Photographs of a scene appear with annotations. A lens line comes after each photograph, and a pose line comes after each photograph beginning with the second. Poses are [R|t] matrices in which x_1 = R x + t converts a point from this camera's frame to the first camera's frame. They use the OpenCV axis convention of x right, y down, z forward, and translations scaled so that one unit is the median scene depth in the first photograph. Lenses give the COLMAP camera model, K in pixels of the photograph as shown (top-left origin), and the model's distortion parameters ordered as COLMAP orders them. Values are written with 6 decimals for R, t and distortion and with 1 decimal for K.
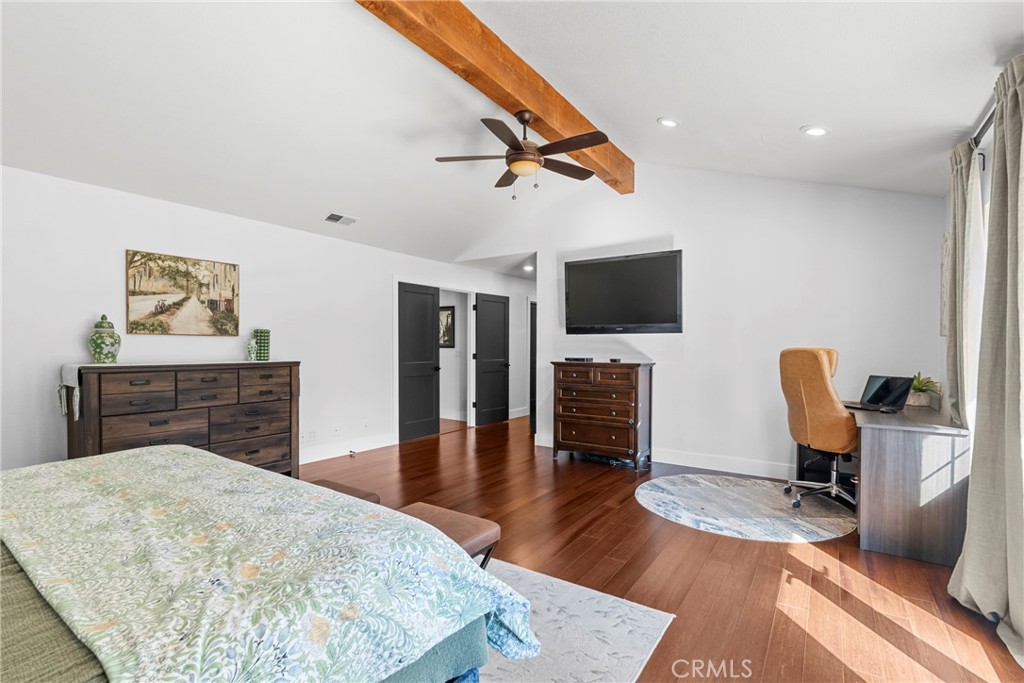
lens RADIAL K [[463.3, 0, 501.2], [0, 463.3, 343.5], [0, 0, 1]] dist [-0.002665, -0.000373]
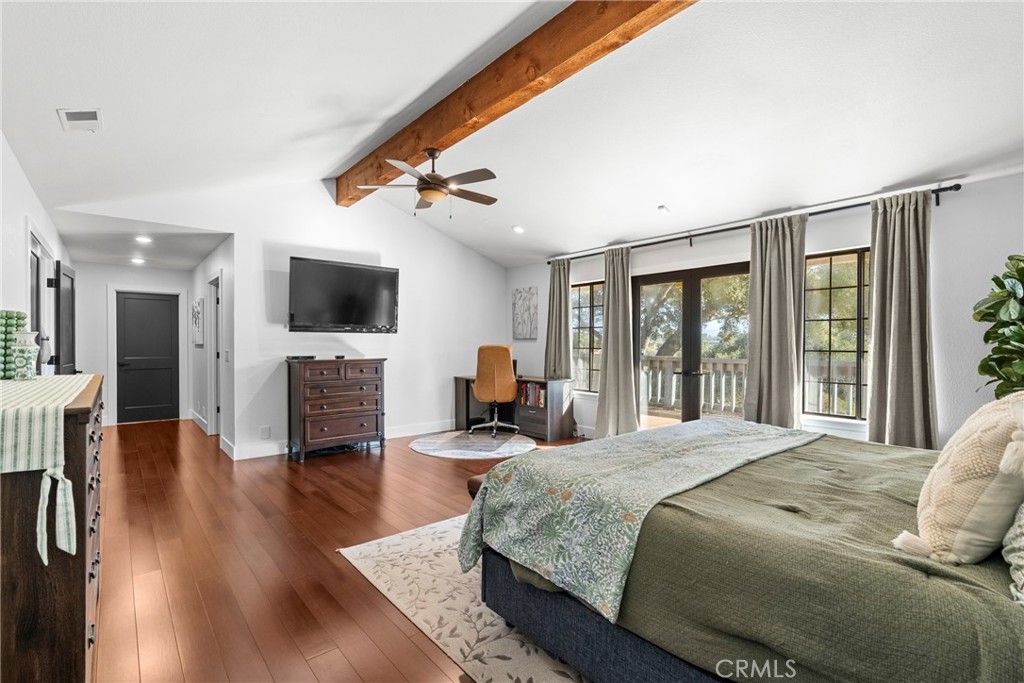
lens RADIAL K [[463.3, 0, 501.2], [0, 463.3, 343.5], [0, 0, 1]] dist [-0.002665, -0.000373]
pose [[0.278788, -0.003123, 0.960348, -0.750277], [-0.007567, 0.999957, 0.005448, -0.004669], [-0.960323, -0.008786, 0.278752, 0.356908]]
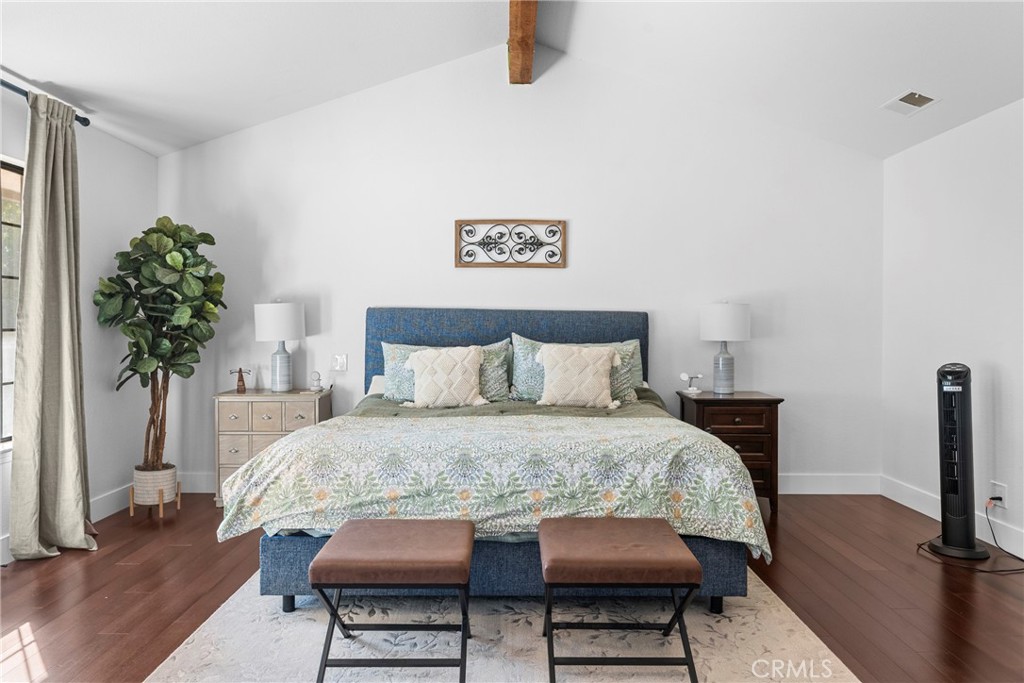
lens RADIAL K [[698.5, 0, 511.6], [0, 698.5, 326.2], [0, 0, 1]] dist [-0.010191, -0.002581]
pose [[-0.831227, -0.004014, -0.555919, 0.142039], [-0.001565, 0.999987, -0.004881, 0.009547], [0.555931, -0.003187, -0.831222, 0.877440]]
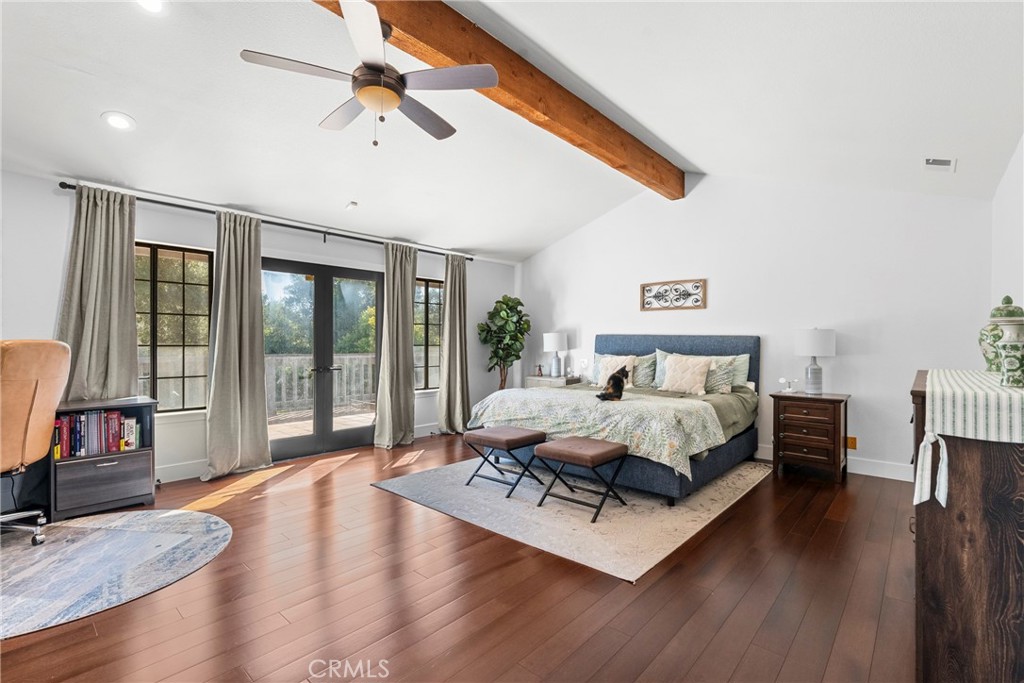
lens RADIAL K [[463.3, 0, 501.2], [0, 463.3, 343.5], [0, 0, 1]] dist [-0.002665, -0.000373]
pose [[-0.988801, -0.008331, 0.149006, -0.184156], [-0.008597, 0.999962, -0.001143, 0.006153], [-0.148990, -0.002411, -0.988836, 1.218166]]
